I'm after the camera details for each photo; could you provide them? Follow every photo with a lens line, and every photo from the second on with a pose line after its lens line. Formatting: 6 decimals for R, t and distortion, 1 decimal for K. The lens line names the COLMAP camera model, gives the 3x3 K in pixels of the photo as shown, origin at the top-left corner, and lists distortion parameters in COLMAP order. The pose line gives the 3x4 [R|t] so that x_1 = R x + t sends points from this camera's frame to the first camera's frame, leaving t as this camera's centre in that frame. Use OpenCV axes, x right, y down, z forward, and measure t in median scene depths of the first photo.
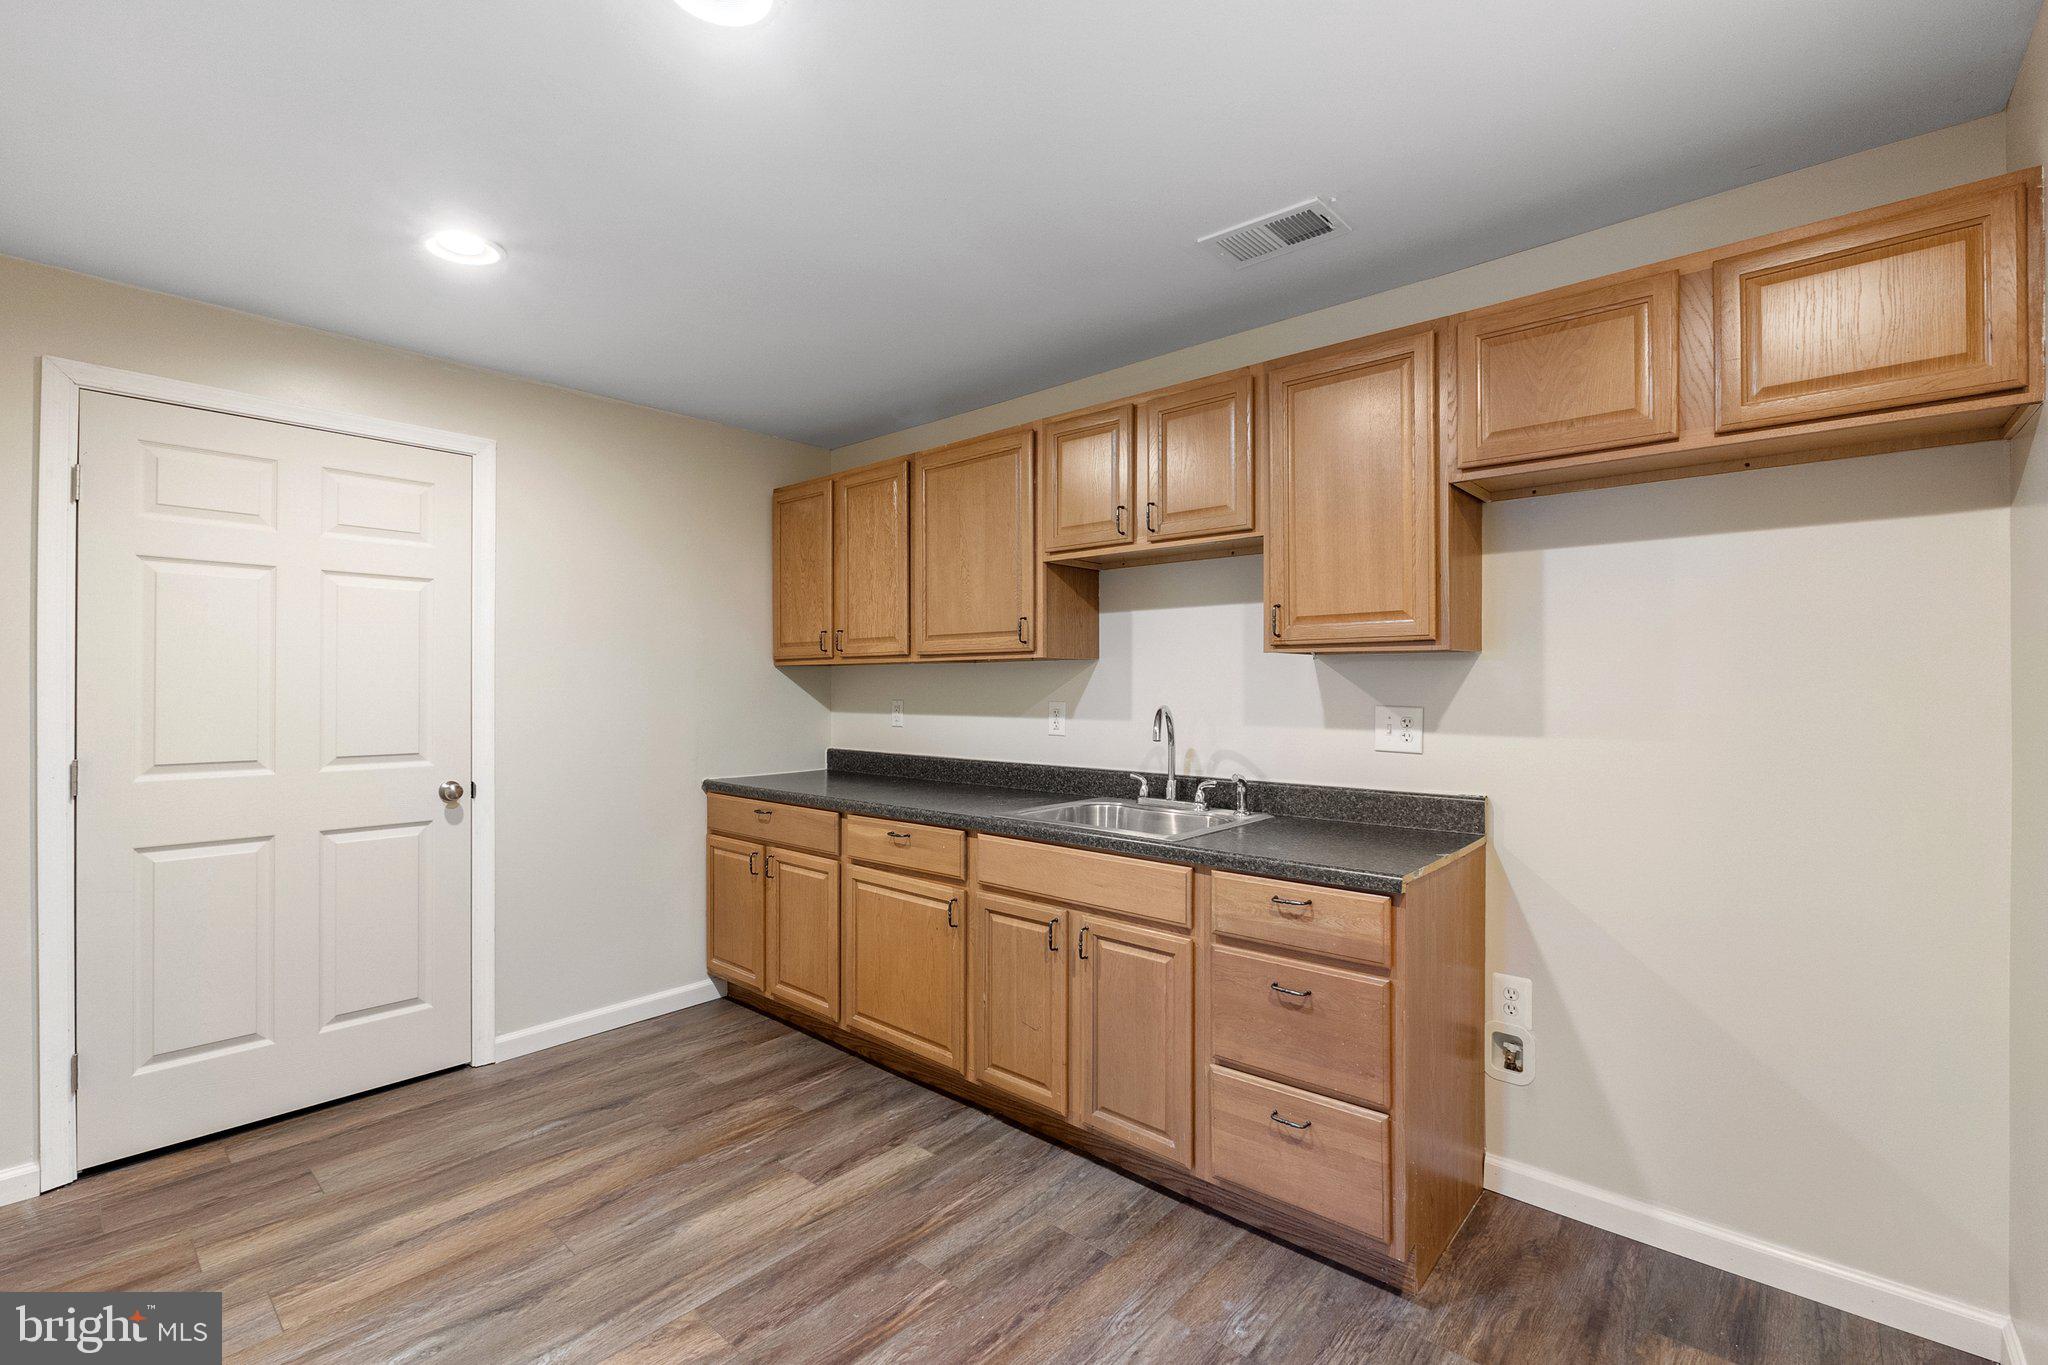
lens RADIAL K [[900.0, 0, 1024.9], [0, 900.0, 675.7], [0, 0, 1]] dist [-0.009595, 0.000059]
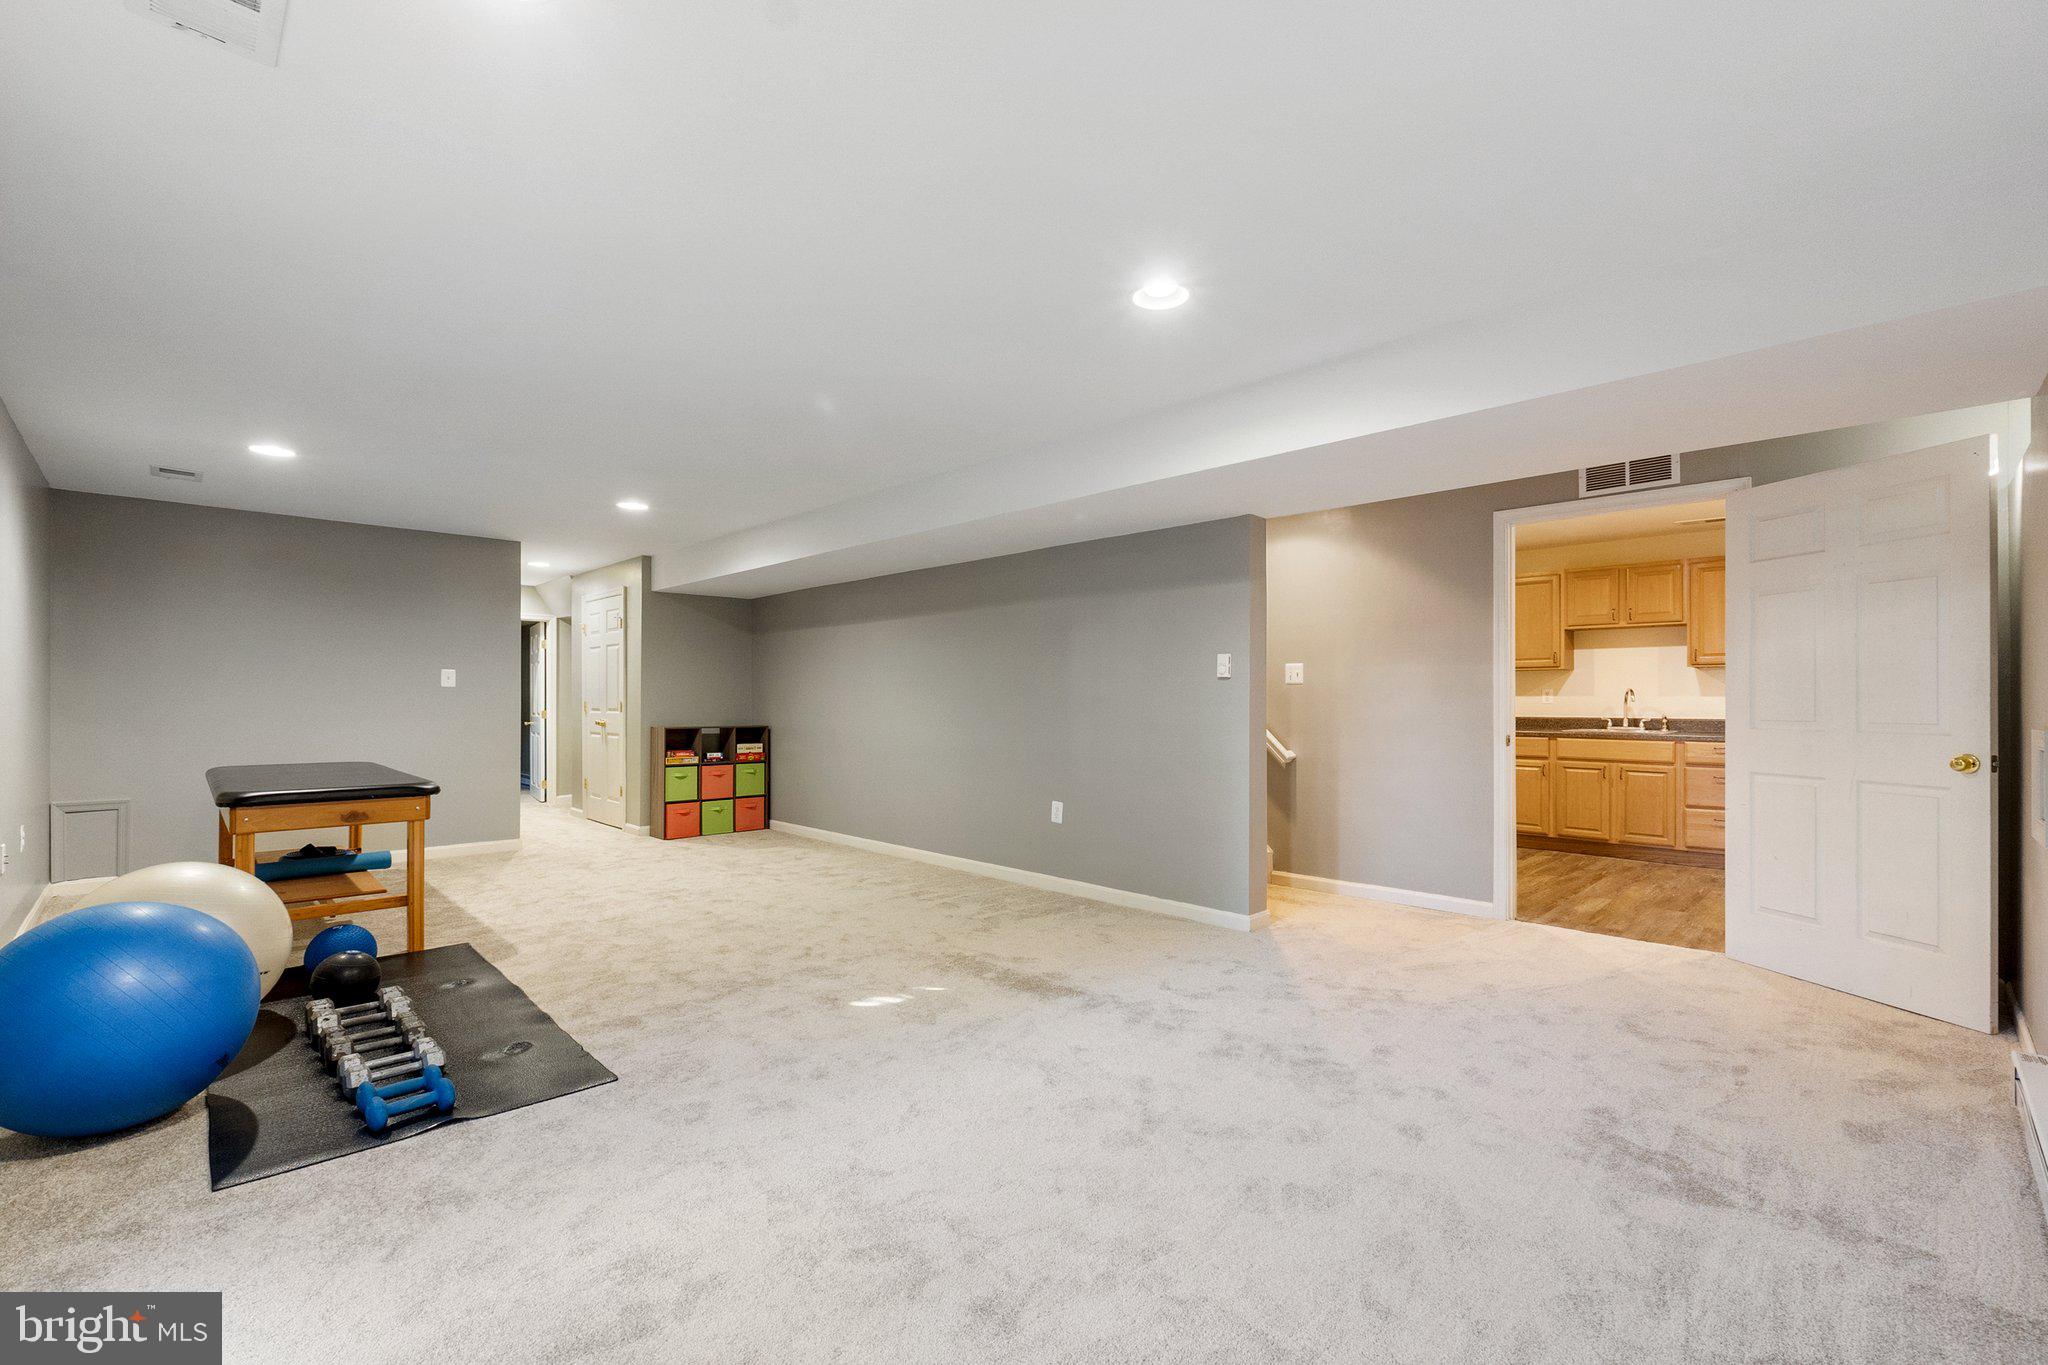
lens RADIAL K [[900.0, 0, 1027.8], [0, 900.0, 701.9], [0, 0, 1]] dist [-0.009595, 0.000059]
pose [[0.999375, 0.003965, -0.035117, -1.582895], [-0.003708, 0.999966, 0.007395, 0.066863], [0.035145, -0.007261, 0.999356, -1.711245]]
